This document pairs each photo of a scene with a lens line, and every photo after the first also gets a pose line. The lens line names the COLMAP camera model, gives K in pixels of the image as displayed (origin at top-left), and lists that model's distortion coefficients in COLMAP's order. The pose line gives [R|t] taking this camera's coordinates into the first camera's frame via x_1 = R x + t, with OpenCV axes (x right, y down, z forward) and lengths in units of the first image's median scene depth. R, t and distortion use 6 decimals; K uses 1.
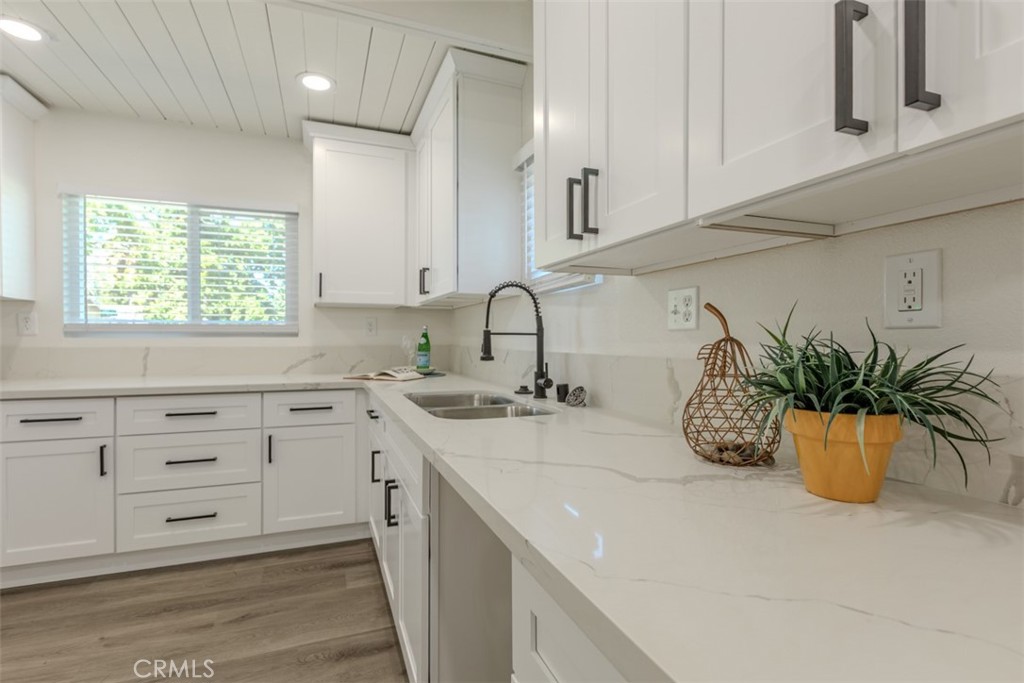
lens RADIAL K [[480.6, 0, 512.0], [0, 480.6, 341.5], [0, 0, 1]] dist [-0.000571, -0.000195]
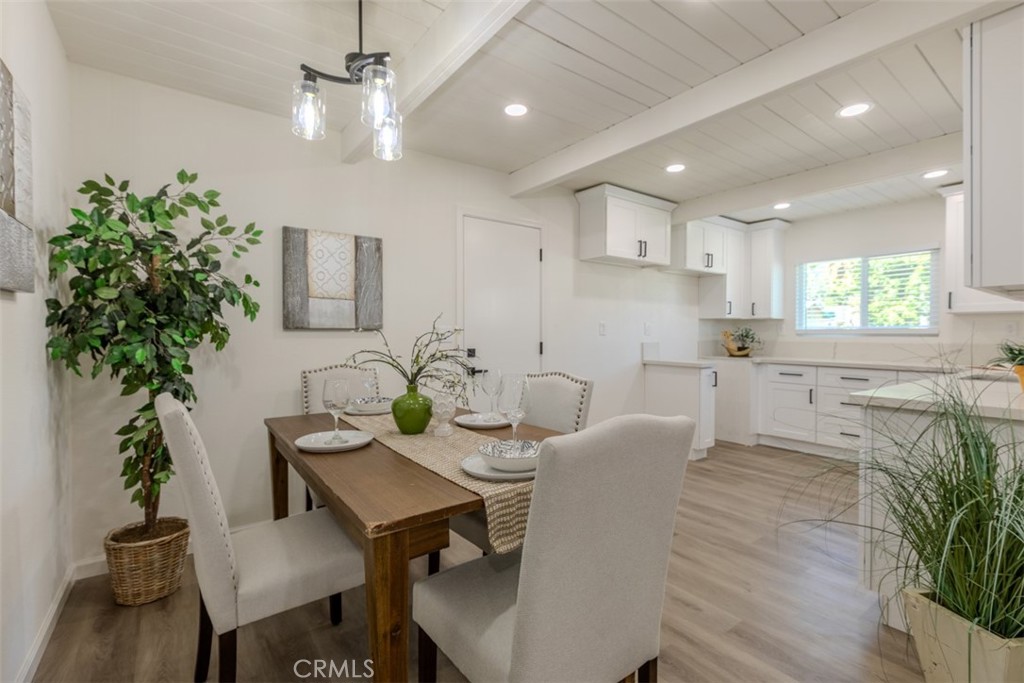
lens RADIAL K [[461.0, 0, 512.0], [0, 461.0, 341.5], [0, 0, 1]] dist [-0.000686, -0.000145]
pose [[0.263155, 0.013129, -0.964664, 0.558196], [-0.007330, 0.999906, 0.011609, -0.001883], [0.964726, 0.004016, 0.263227, -0.593220]]
